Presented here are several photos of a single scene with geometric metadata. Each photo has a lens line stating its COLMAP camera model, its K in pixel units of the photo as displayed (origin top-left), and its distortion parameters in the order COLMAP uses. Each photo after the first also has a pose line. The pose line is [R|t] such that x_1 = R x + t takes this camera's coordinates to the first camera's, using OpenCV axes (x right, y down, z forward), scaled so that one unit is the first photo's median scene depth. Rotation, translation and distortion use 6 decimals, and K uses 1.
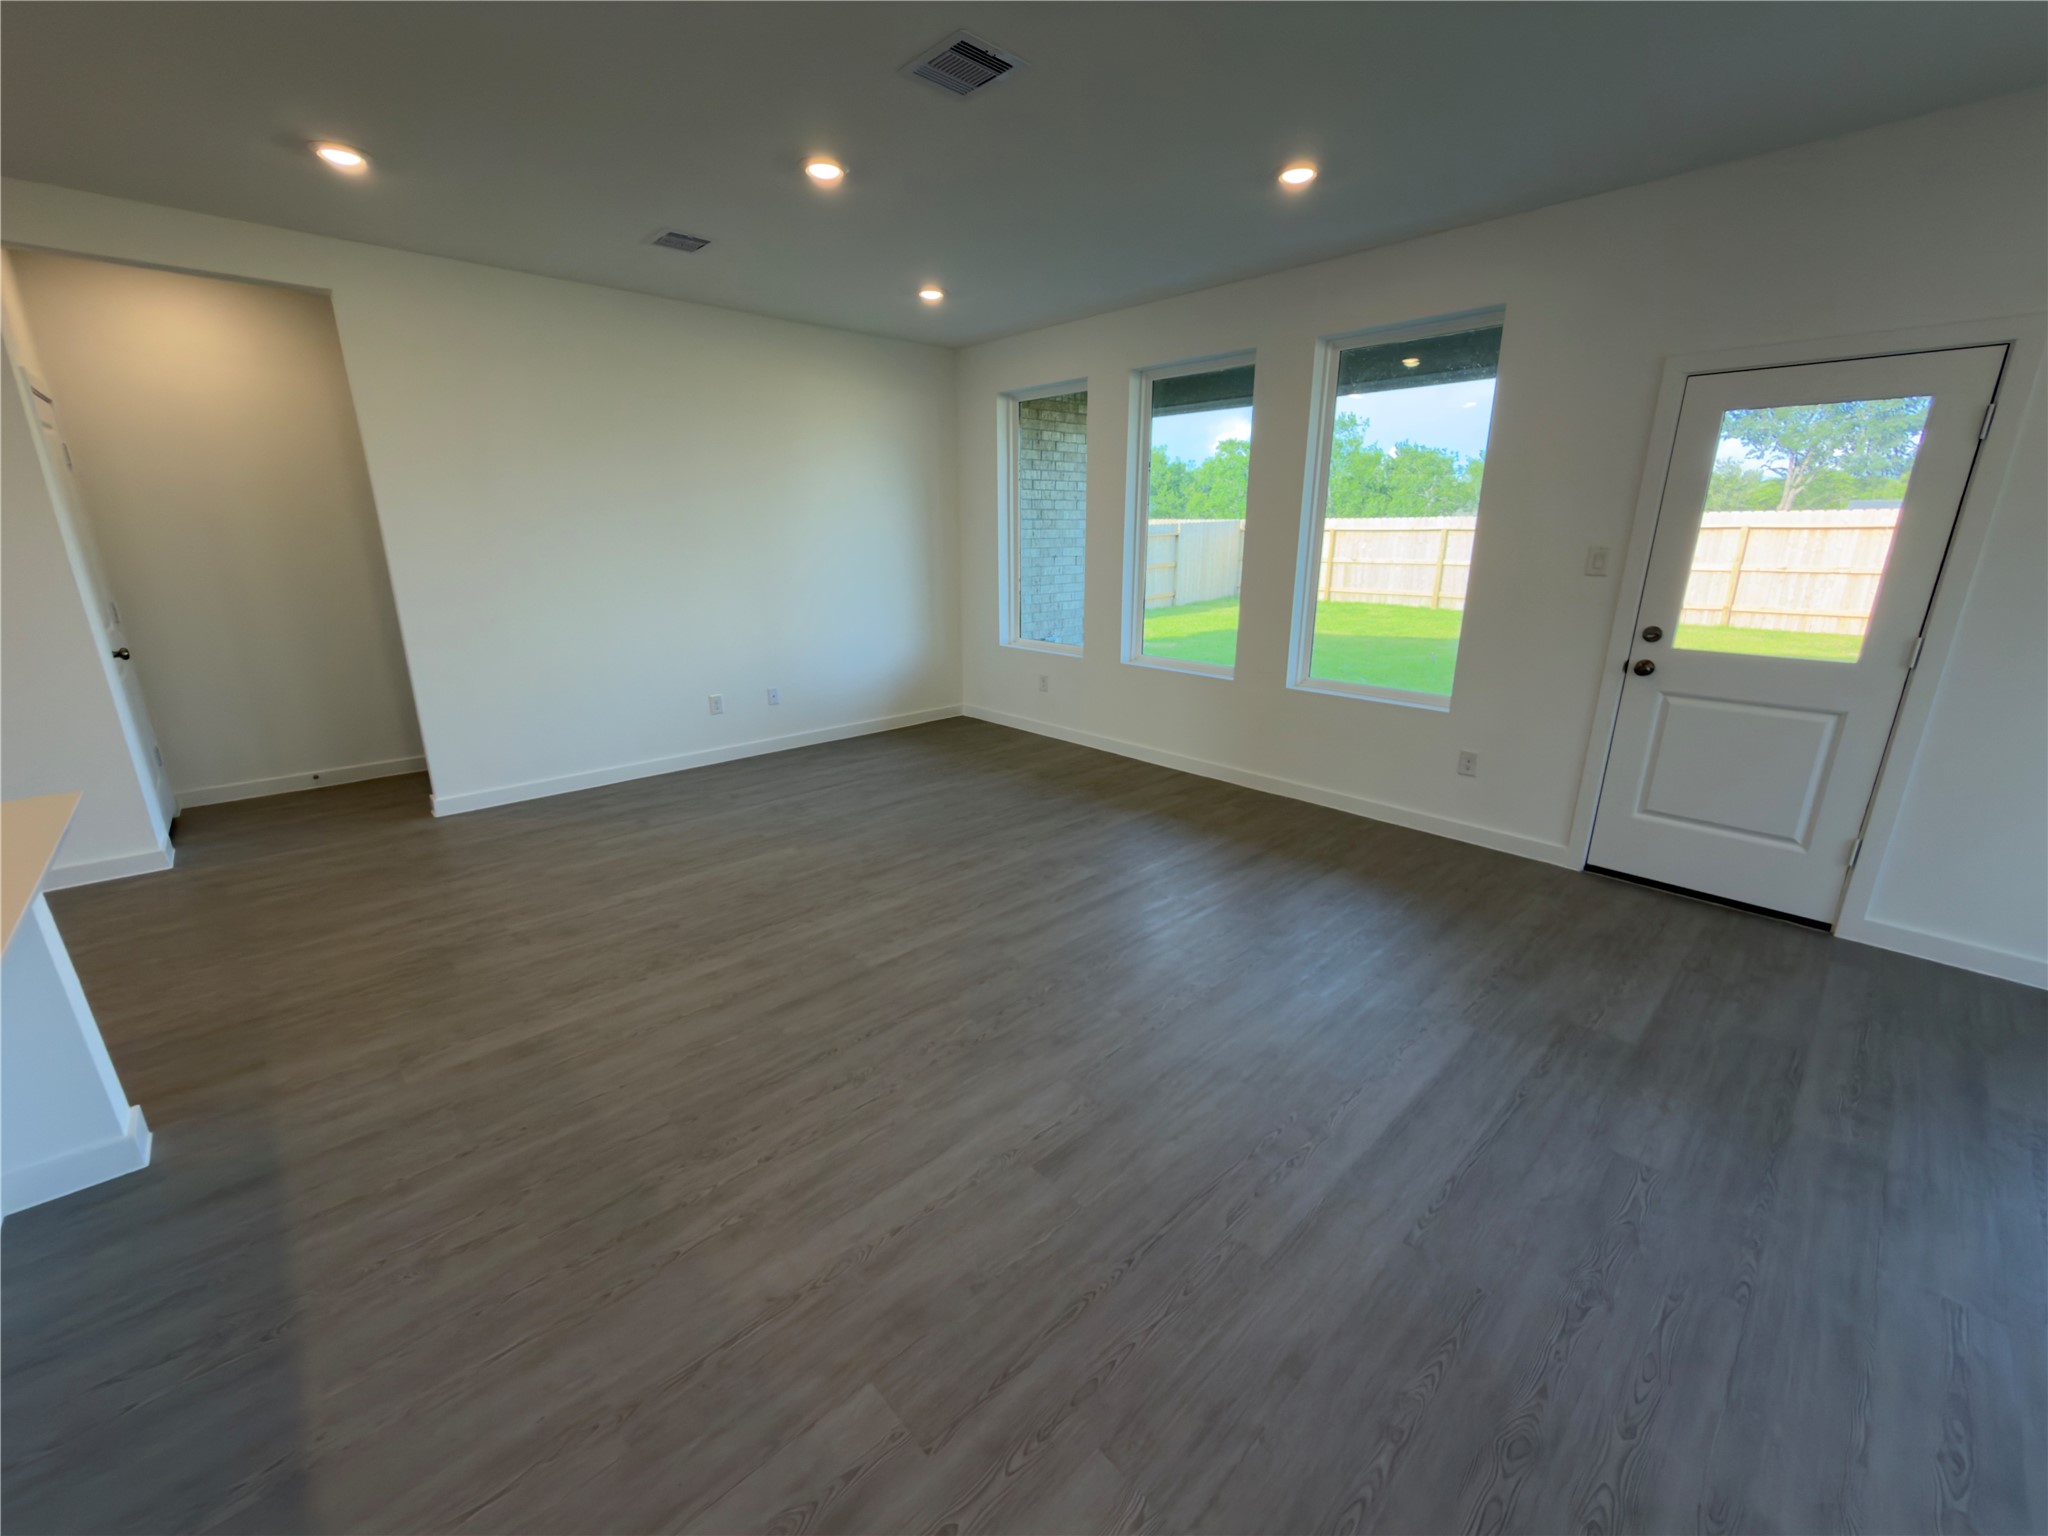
lens RADIAL K [[818.8, 0, 1024.0], [0, 818.8, 768.0], [0, 0, 1]] dist [-0.000620, 0.000023]
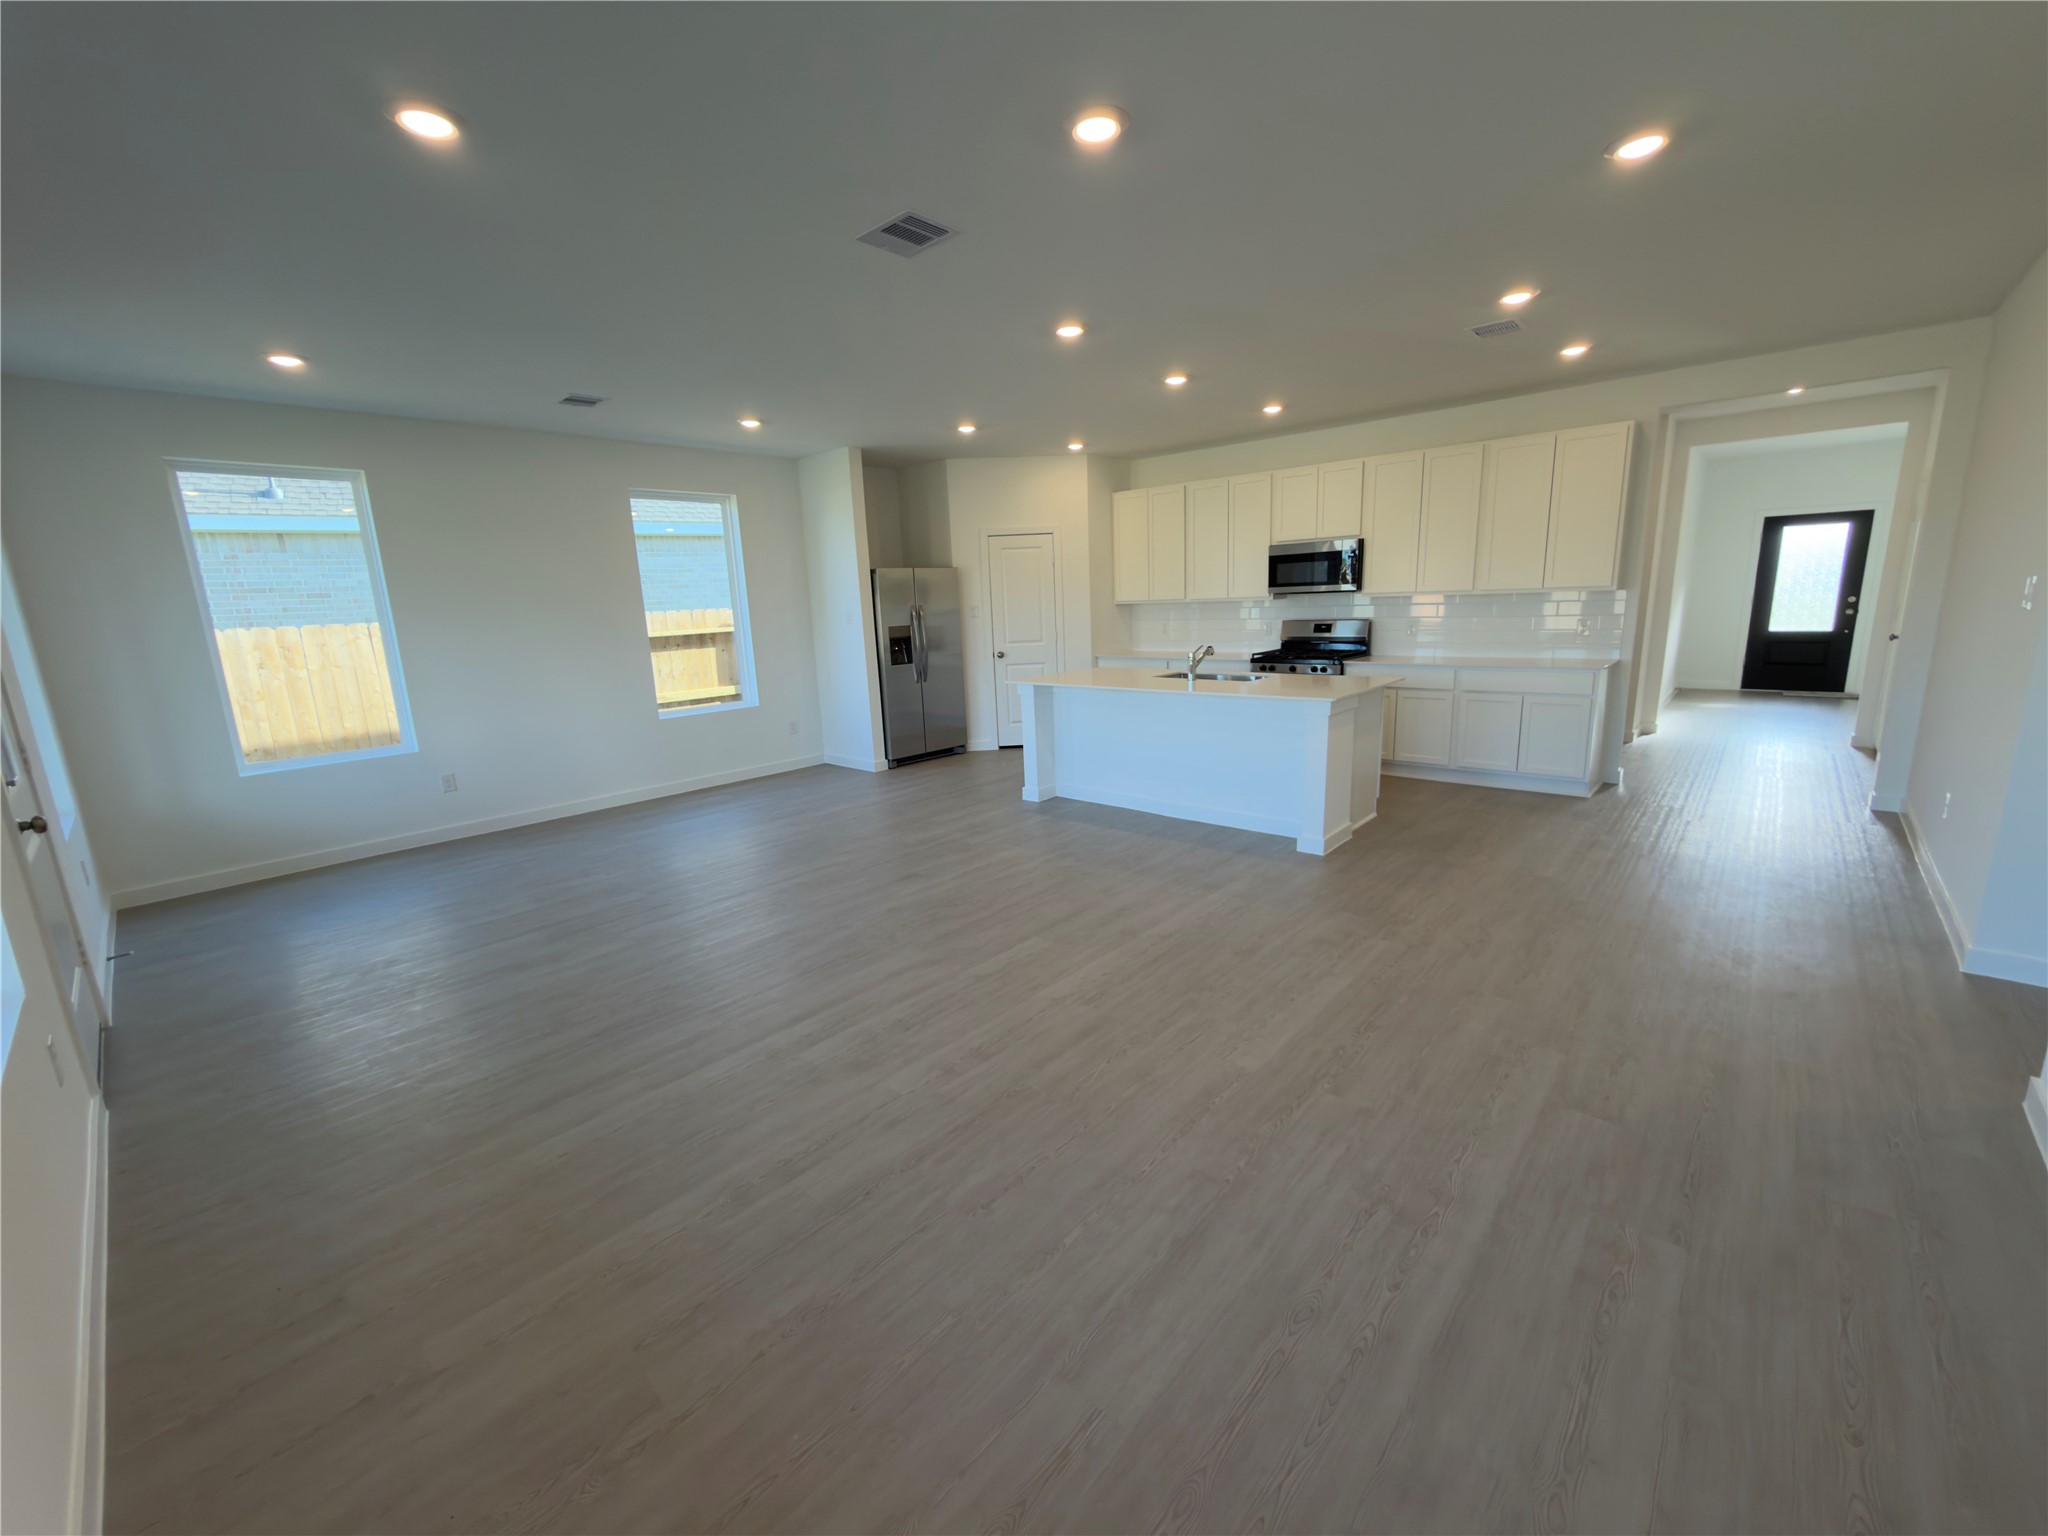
lens RADIAL K [[818.8, 0, 1024.0], [0, 818.8, 768.0], [0, 0, 1]] dist [-0.000620, 0.000023]
pose [[-0.996258, 0.054782, -0.066857, -0.071083], [0.016761, 0.881257, 0.472341, -0.420637], [0.084794, 0.469453, -0.878877, 1.431585]]
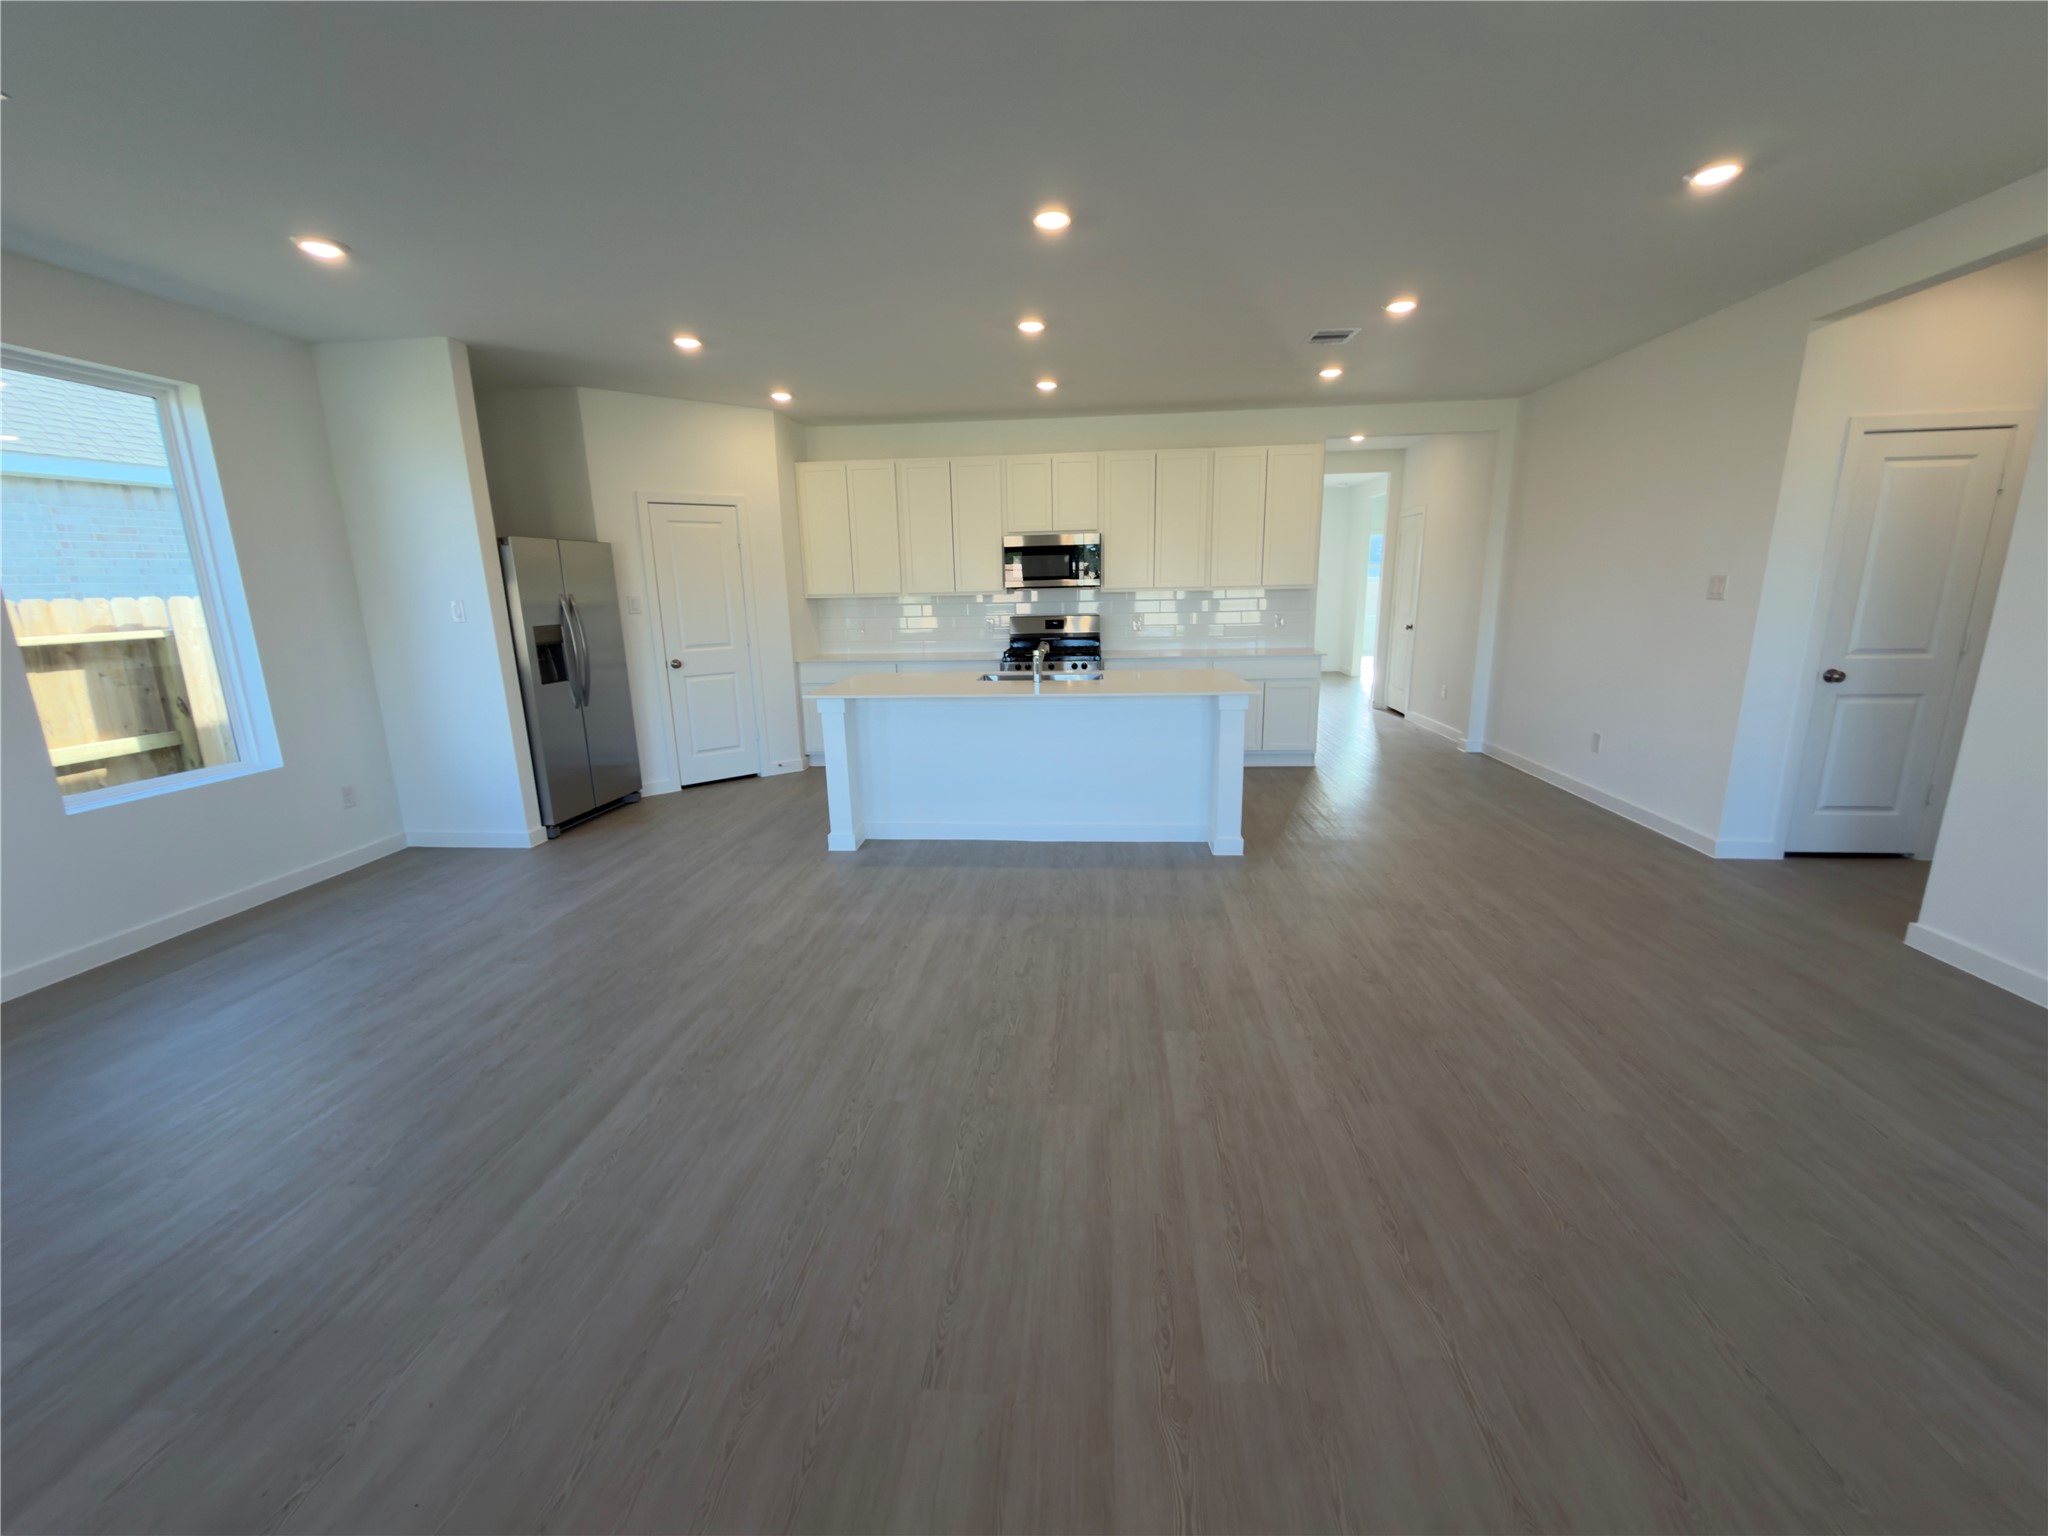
lens RADIAL K [[821.8, 0, 1024.5], [0, 821.8, 764.8], [0, 0, 1]] dist [-0.000822, 0.000231]
pose [[-0.748473, 0.158051, -0.644057, 0.350692], [-0.166143, 0.895523, 0.412838, -0.280692], [0.642017, 0.416003, -0.644015, 0.990932]]
